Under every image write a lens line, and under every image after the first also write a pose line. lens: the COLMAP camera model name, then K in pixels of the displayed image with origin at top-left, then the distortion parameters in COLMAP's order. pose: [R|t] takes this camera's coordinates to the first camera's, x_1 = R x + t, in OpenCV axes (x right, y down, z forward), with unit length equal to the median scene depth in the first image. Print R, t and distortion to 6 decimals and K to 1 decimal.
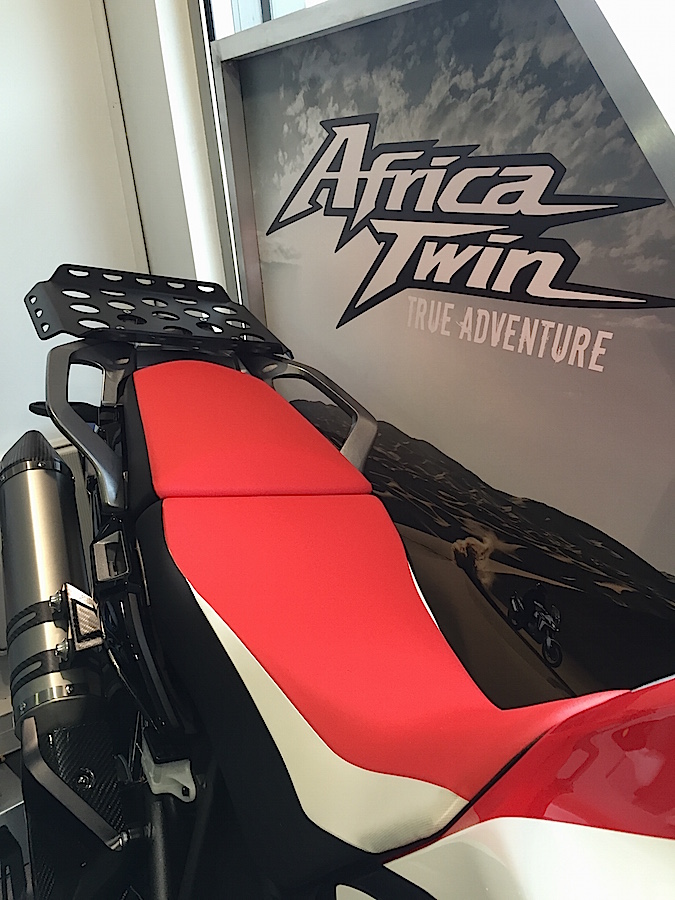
lens RADIAL K [[765.8, 0, 368.7], [0, 765.8, 449.3], [0, 0, 1]] dist [0.087220, -0.125642]
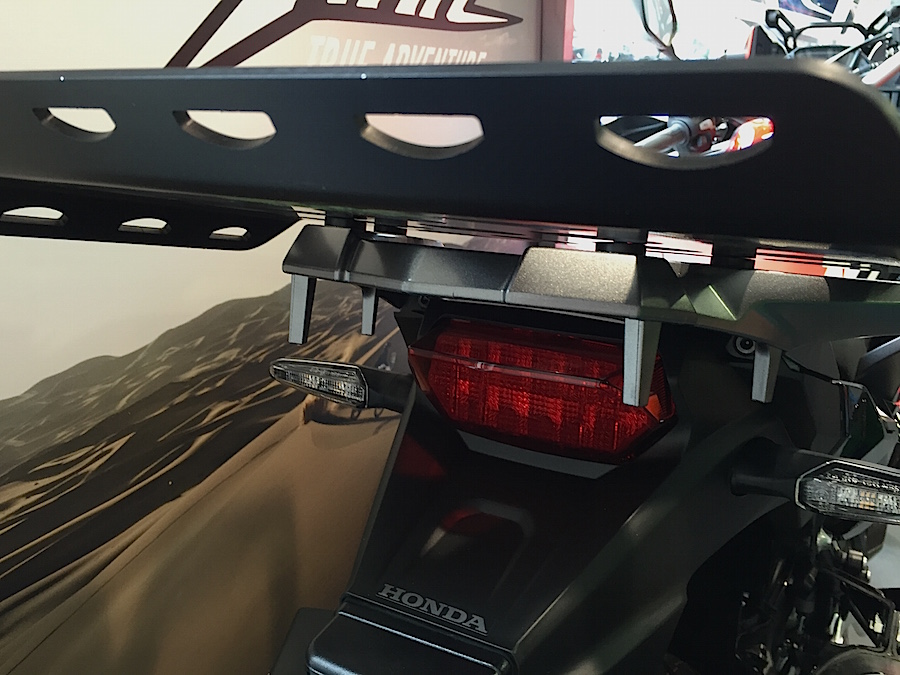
lens RADIAL K [[765.8, 0, 442.8], [0, 765.8, 336.7], [0, 0, 1]] dist [0.087220, -0.125642]
pose [[-0.489883, -0.399478, 0.774875, -0.541456], [0.131589, 0.844768, 0.518702, -0.313778], [-0.861800, 0.356069, -0.361271, 1.286876]]
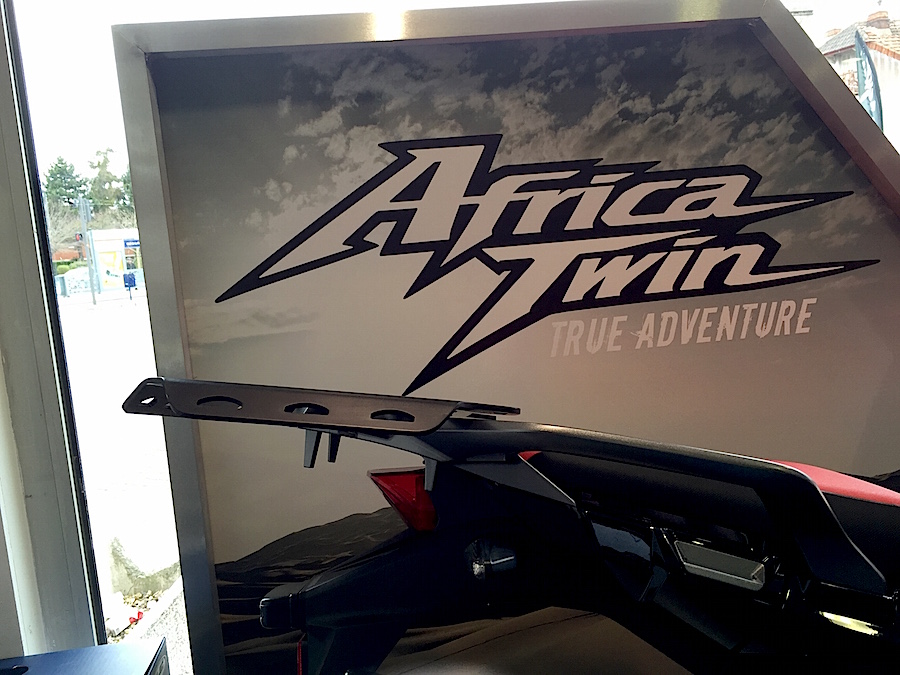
lens RADIAL K [[765.8, 0, 454.1], [0, 765.8, 325.3], [0, 0, 1]] dist [0.087220, -0.125642]
pose [[0.463266, -0.090072, 0.881630, -0.856684], [0.368092, 0.924507, -0.098967, -0.161918], [-0.806159, 0.370369, 0.461448, 0.732962]]
